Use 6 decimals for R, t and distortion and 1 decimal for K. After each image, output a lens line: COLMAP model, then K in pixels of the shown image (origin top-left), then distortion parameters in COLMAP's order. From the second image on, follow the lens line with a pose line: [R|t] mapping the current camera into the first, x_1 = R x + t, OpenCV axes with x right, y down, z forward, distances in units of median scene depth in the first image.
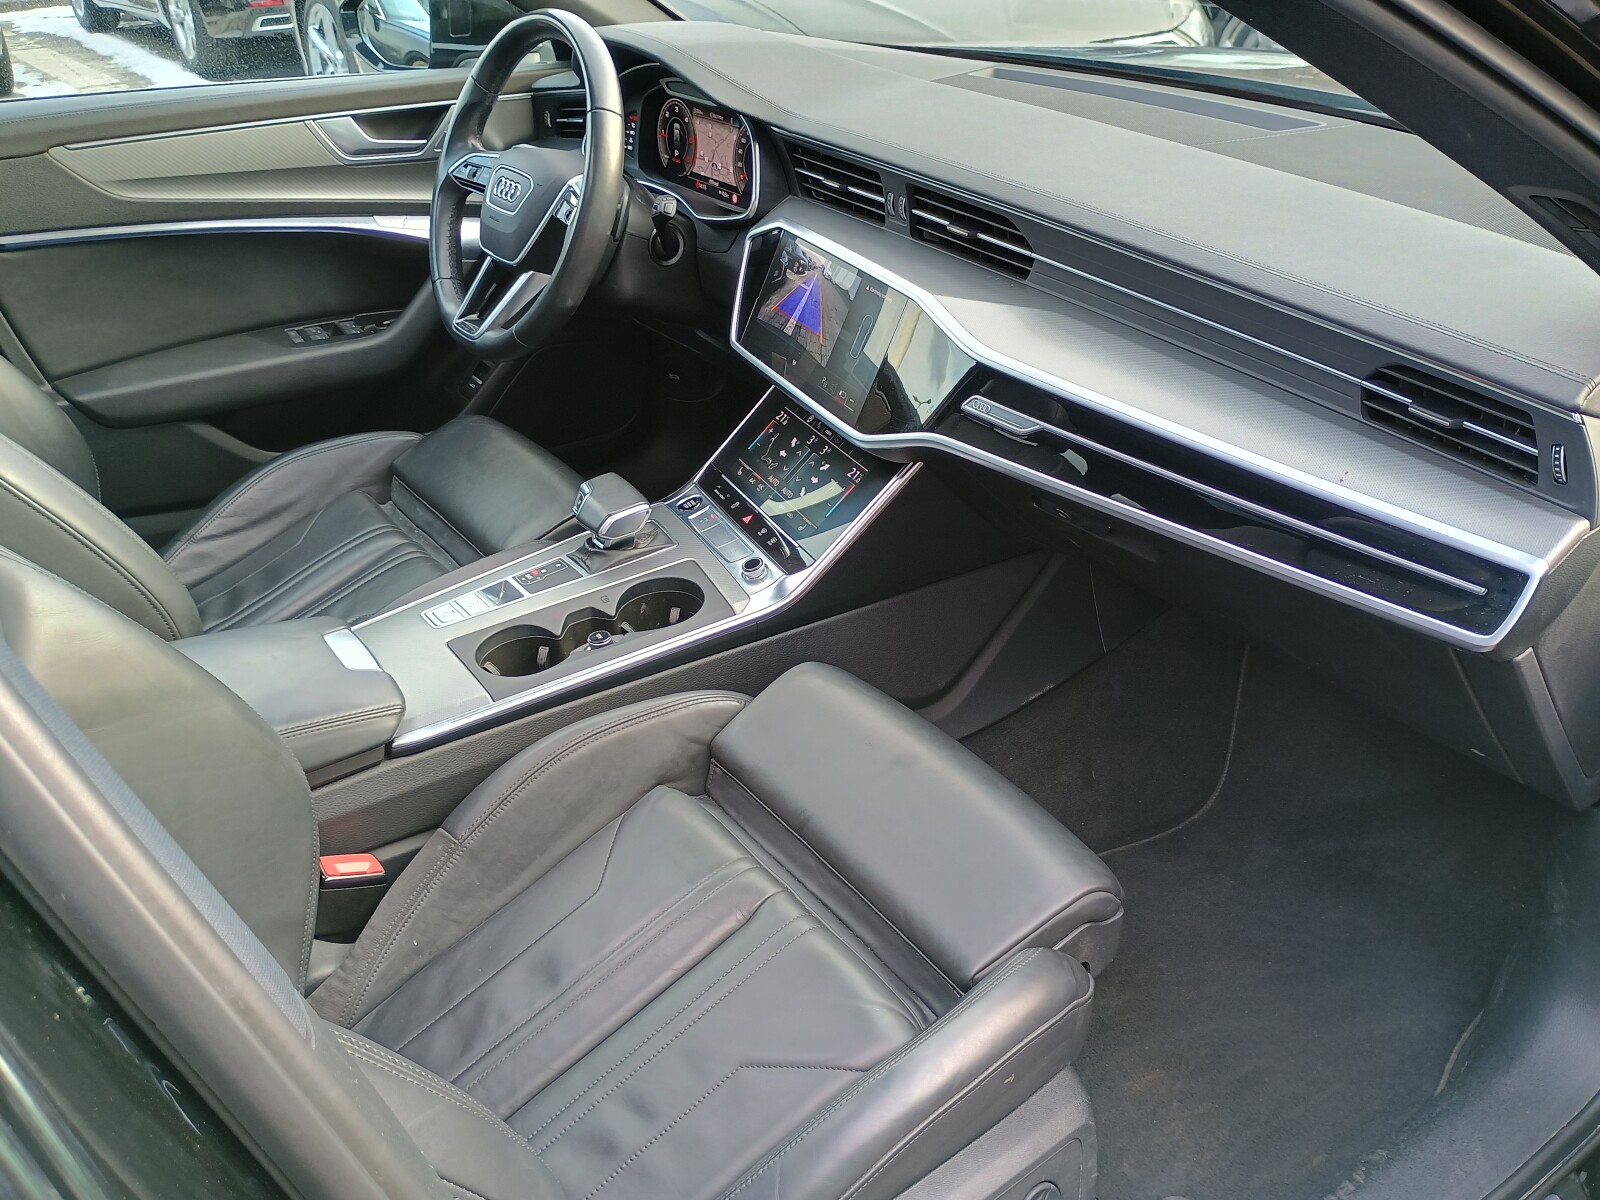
lens RADIAL K [[1397.4, 0, 799.7], [0, 1397.4, 584.1], [0, 0, 1]] dist [0.069137, -0.078992]
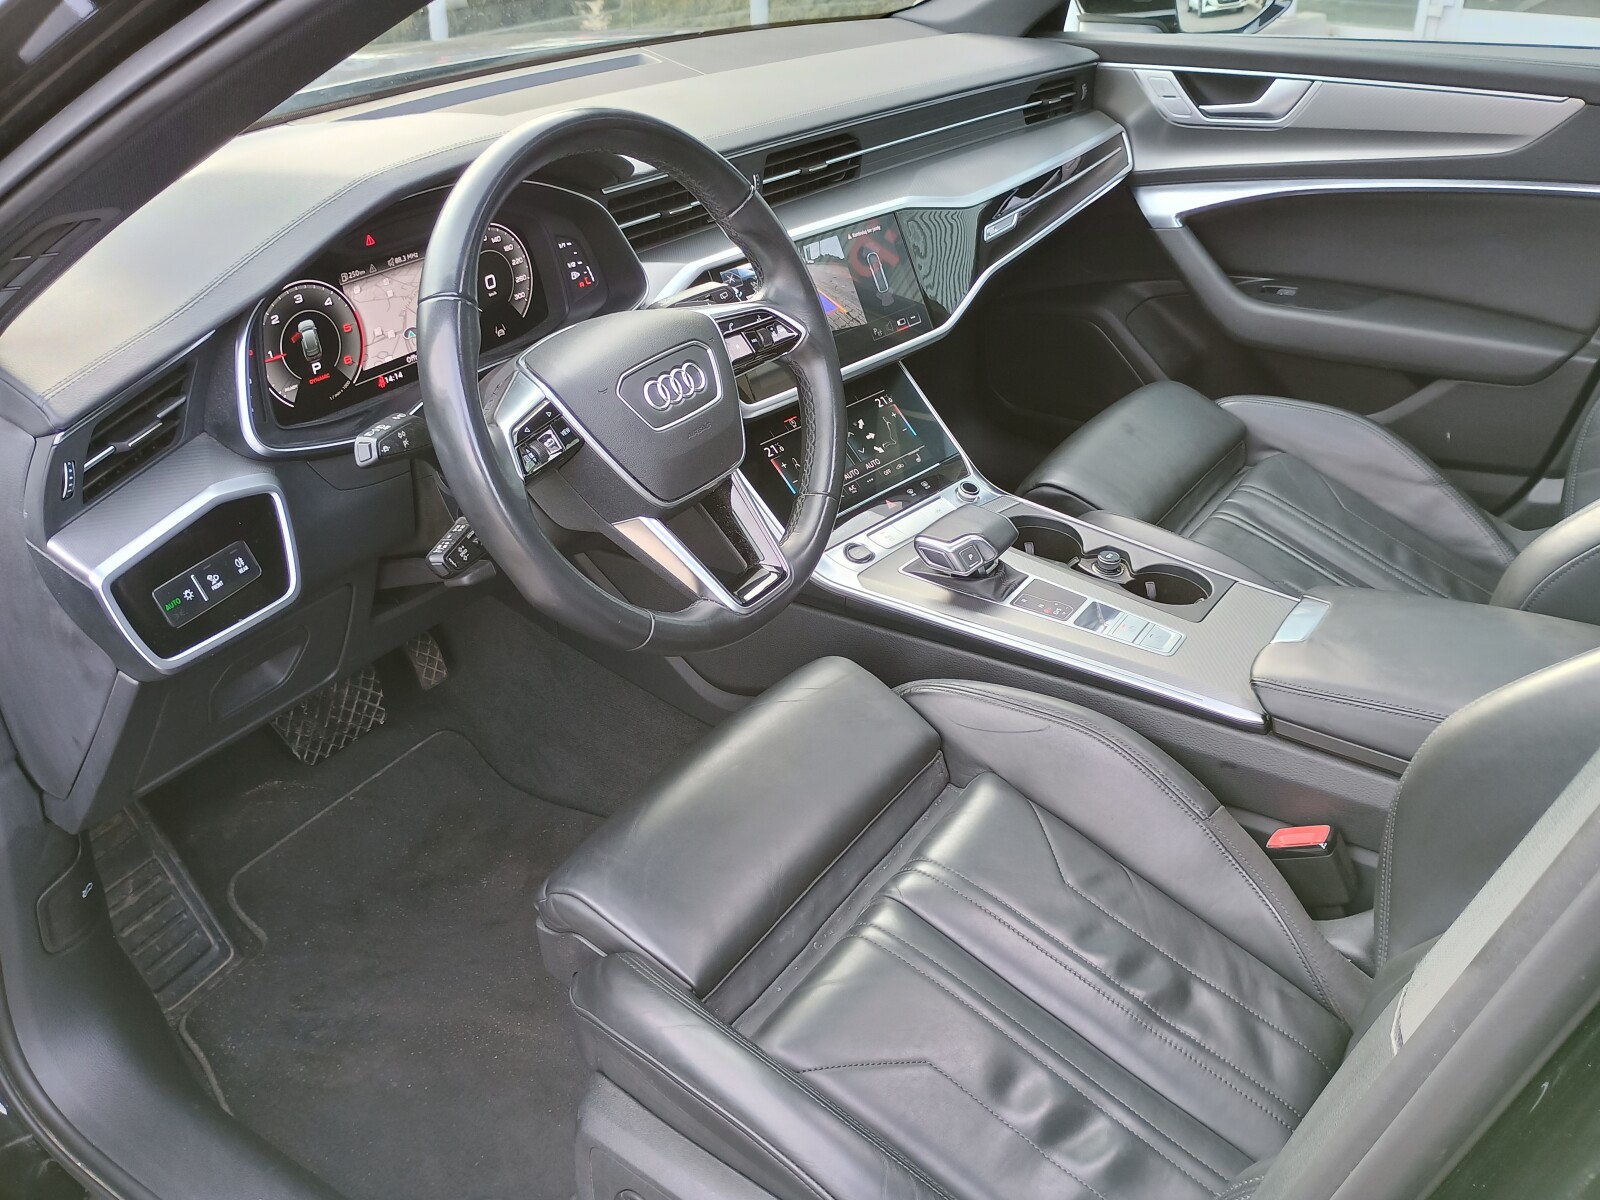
lens RADIAL K [[1381.7, 0, 802.4], [0, 1381.7, 593.4], [0, 0, 1]] dist [0.049372, -0.068853]
pose [[-0.364802, -0.439706, 0.820718, -0.851552], [0.469425, 0.674379, 0.569959, -0.595614], [-0.804090, 0.593187, -0.039606, 1.133787]]
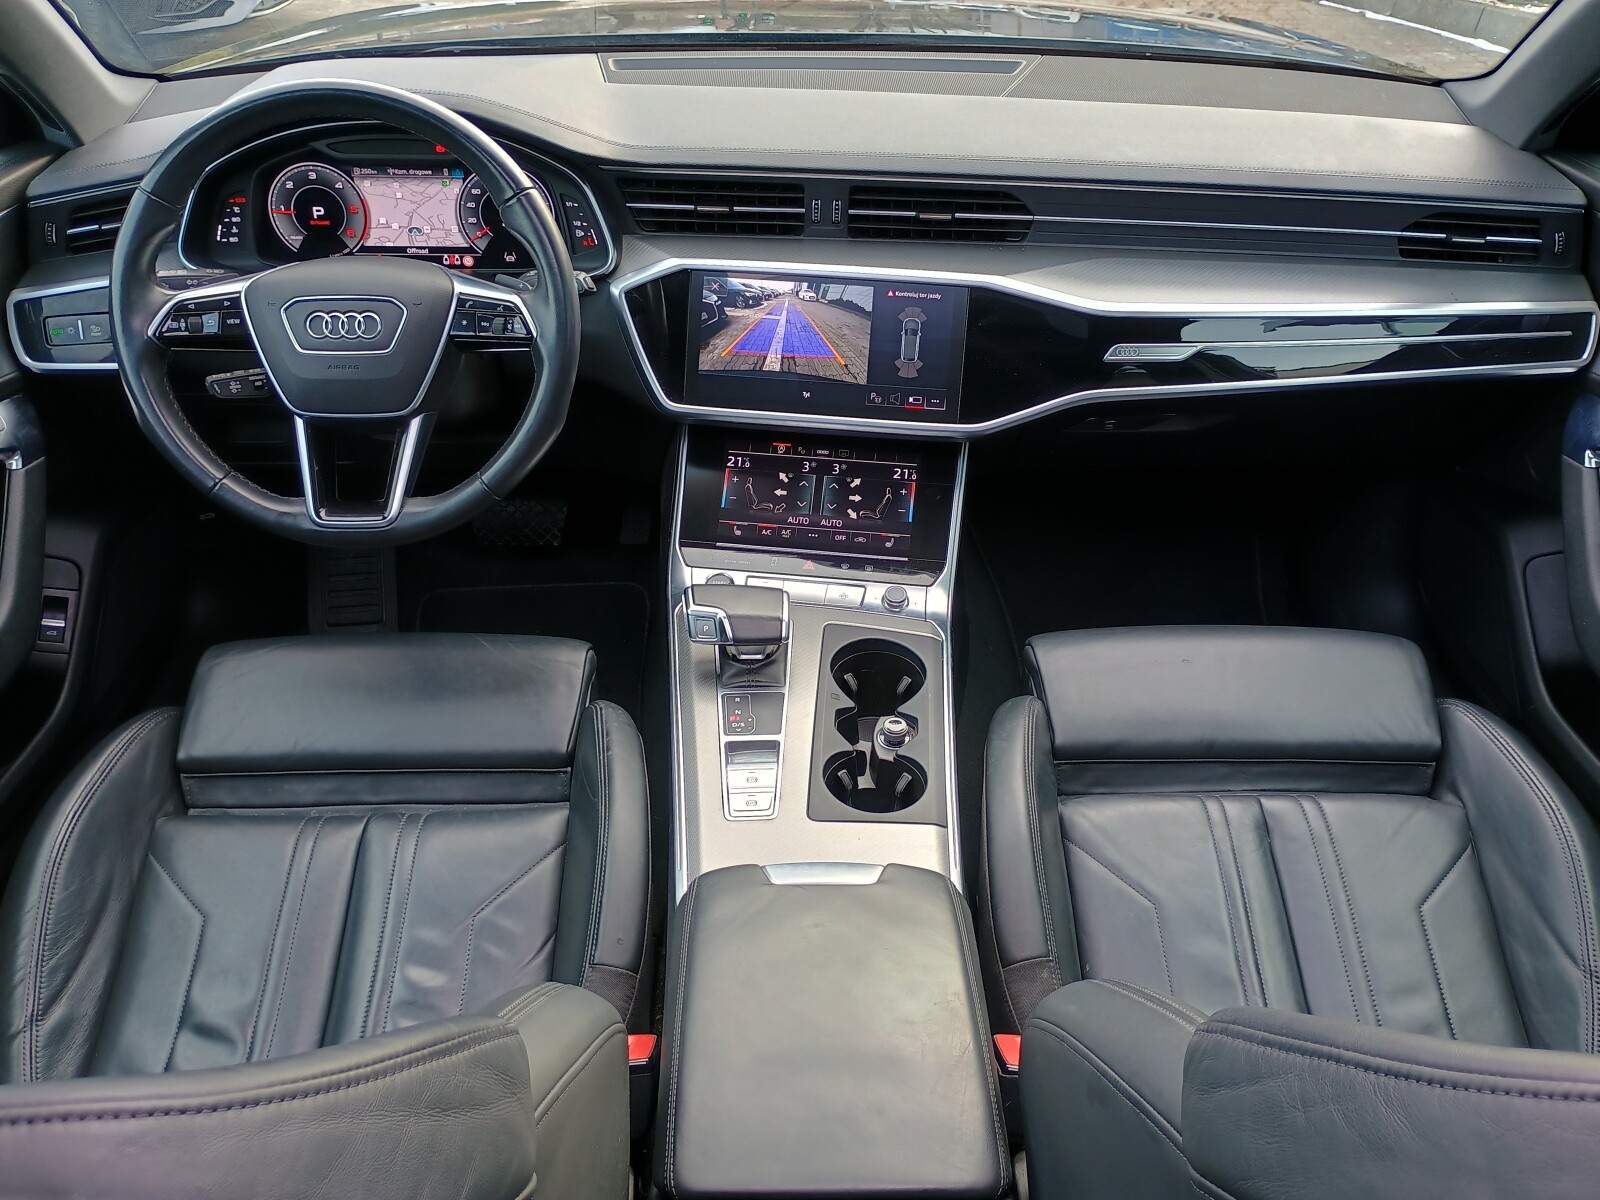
lens RADIAL K [[1377.5, 0, 800.3], [0, 1377.5, 596.4], [0, 0, 1]] dist [0.051946, -0.065545]
pose [[0.550562, -0.436731, 0.711441, -0.722643], [0.382429, 0.889497, 0.250084, -0.267045], [-0.742044, 0.134389, 0.656742, 0.393322]]
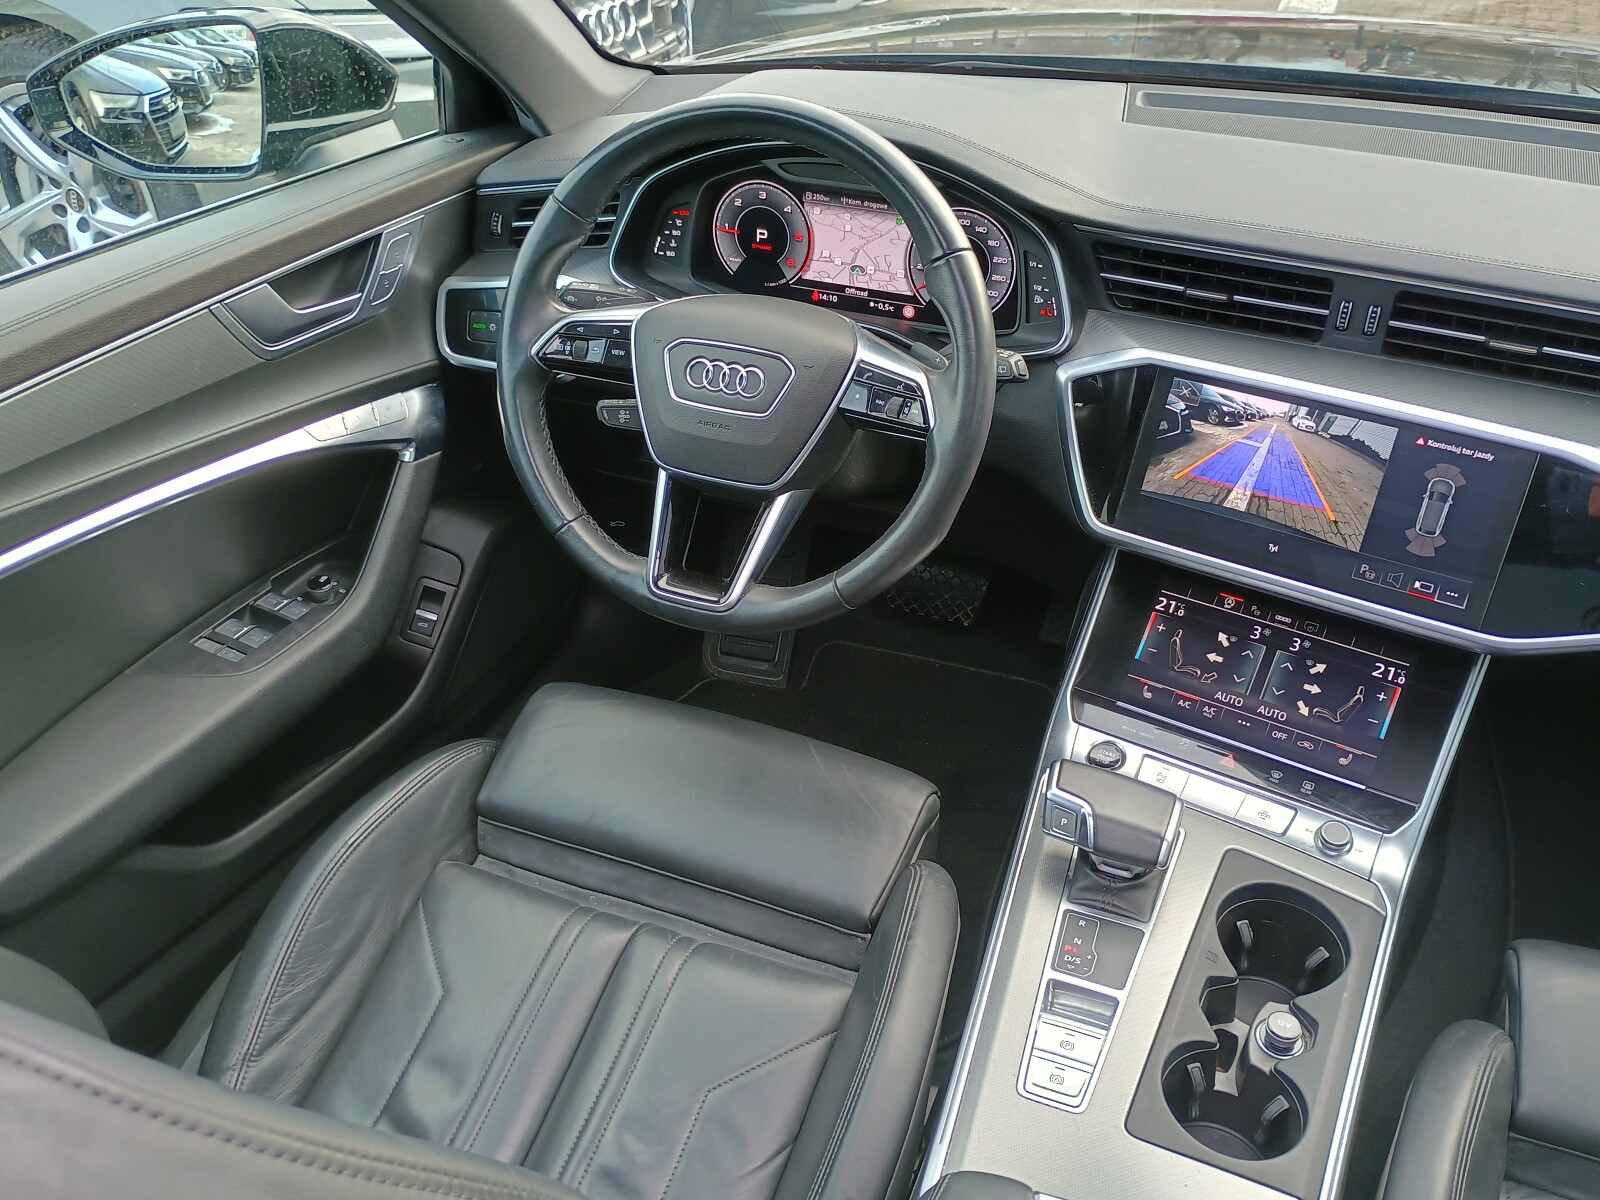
lens RADIAL K [[1381.7, 0, 802.4], [0, 1381.7, 593.4], [0, 0, 1]] dist [0.049372, -0.068853]
pose [[0.840491, -0.276118, 0.466191, -0.548477], [0.240322, 0.961121, 0.135982, -0.288132], [-0.485613, -0.002256, 0.874171, 0.470759]]
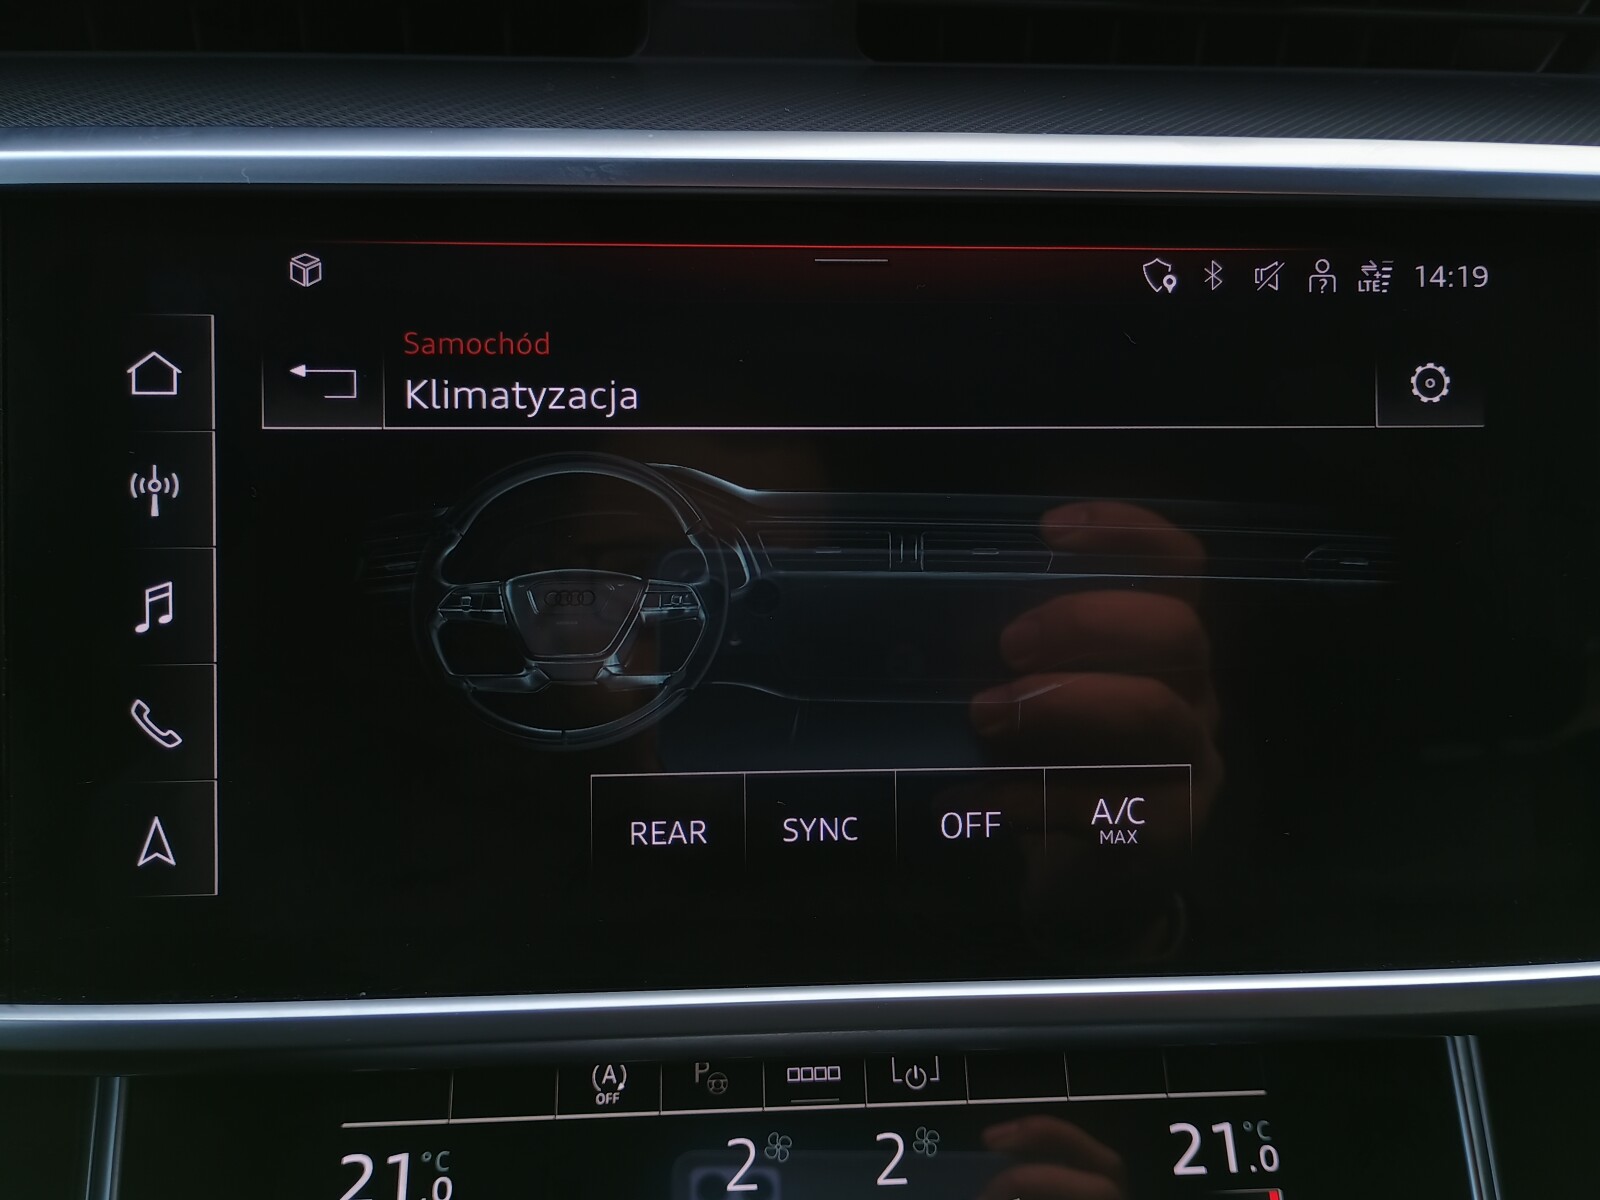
lens RADIAL K [[1381.7, 0, 802.4], [0, 1381.7, 593.4], [0, 0, 1]] dist [0.049372, -0.068853]
pose [[0.370482, -0.376155, 0.849265, -0.125494], [0.421947, 0.882698, 0.206894, -0.213312], [-0.827468, 0.281694, 0.485741, 0.888360]]
